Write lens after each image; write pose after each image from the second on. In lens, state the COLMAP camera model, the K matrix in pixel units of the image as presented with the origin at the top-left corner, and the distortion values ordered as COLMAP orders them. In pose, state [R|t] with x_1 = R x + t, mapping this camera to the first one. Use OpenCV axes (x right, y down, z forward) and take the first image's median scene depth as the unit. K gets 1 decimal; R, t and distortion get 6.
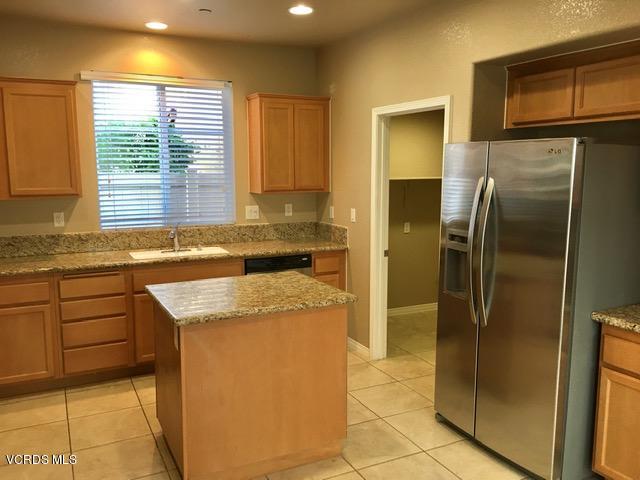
lens RADIAL K [[549.3, 0, 320.1], [0, 549.3, 240.7], [0, 0, 1]] dist [0.111358, -0.005877]
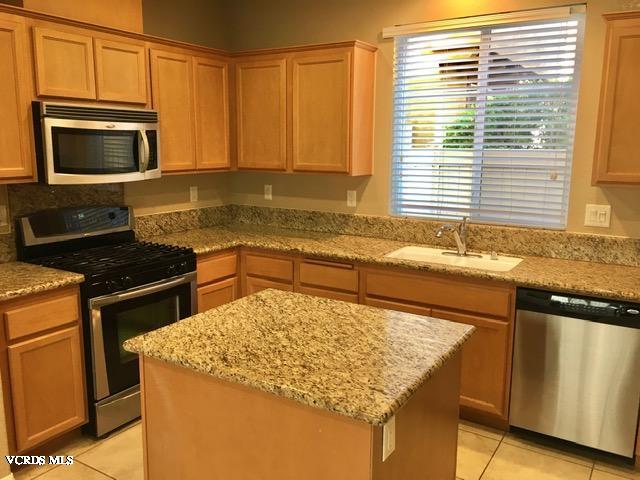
lens RADIAL K [[549.3, 0, 319.8], [0, 549.3, 238.2], [0, 0, 1]] dist [0.111358, -0.005877]
pose [[0.512976, 0.157414, -0.843846, 0.274645], [-0.124535, 0.986289, 0.108281, -0.061680], [0.849321, 0.049543, 0.525546, 0.457297]]
